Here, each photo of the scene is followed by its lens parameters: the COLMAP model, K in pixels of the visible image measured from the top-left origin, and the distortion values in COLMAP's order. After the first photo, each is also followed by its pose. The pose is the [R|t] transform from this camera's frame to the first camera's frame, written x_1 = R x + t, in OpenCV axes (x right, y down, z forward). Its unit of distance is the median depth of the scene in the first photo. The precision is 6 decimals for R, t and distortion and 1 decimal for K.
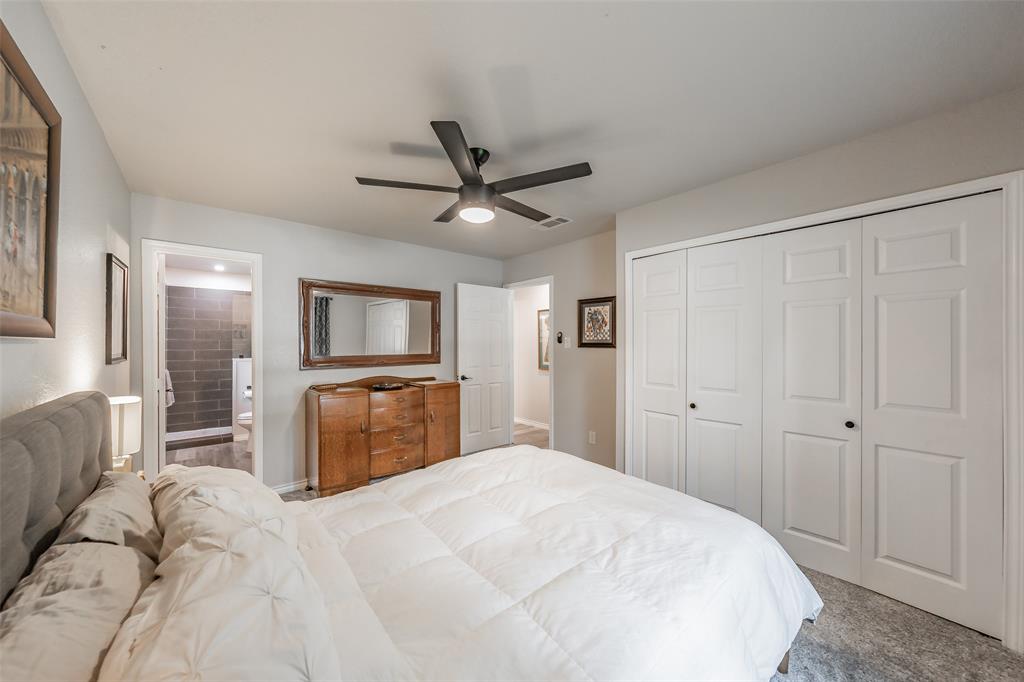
lens RADIAL K [[369.3, 0, 513.8], [0, 369.3, 344.3], [0, 0, 1]] dist [-0.001506, 0.000828]
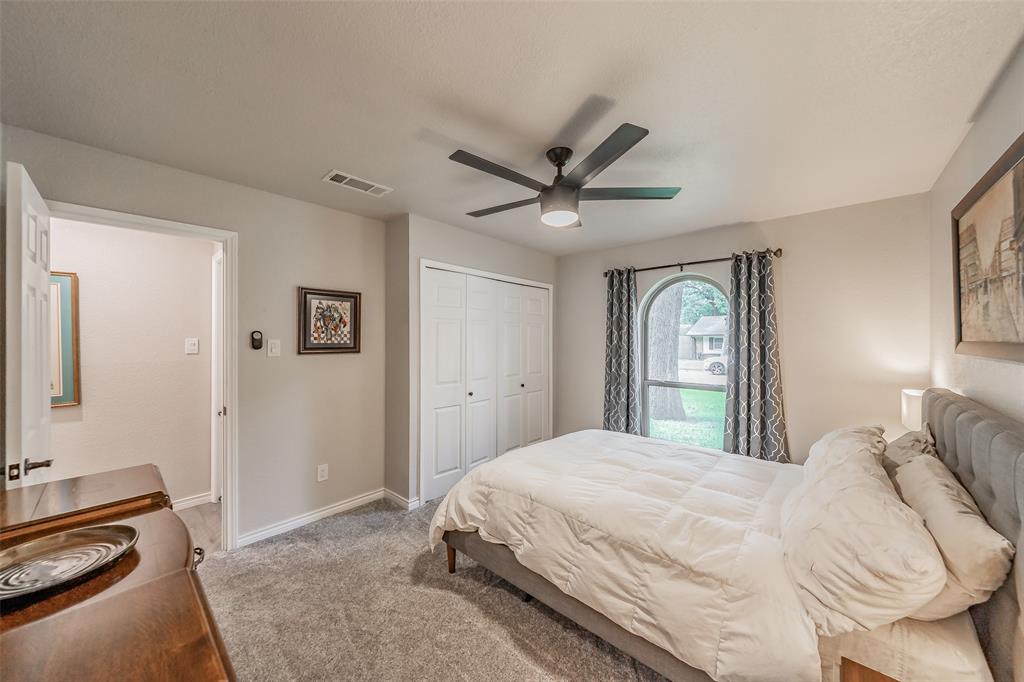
lens RADIAL K [[369.3, 0, 508.5], [0, 369.3, 336.8], [0, 0, 1]] dist [-0.001506, 0.000828]
pose [[-0.134214, 0.002691, 0.990949, -0.609302], [-0.001523, 0.999995, -0.002922, -0.024928], [-0.990951, -0.001901, -0.134209, 0.749290]]
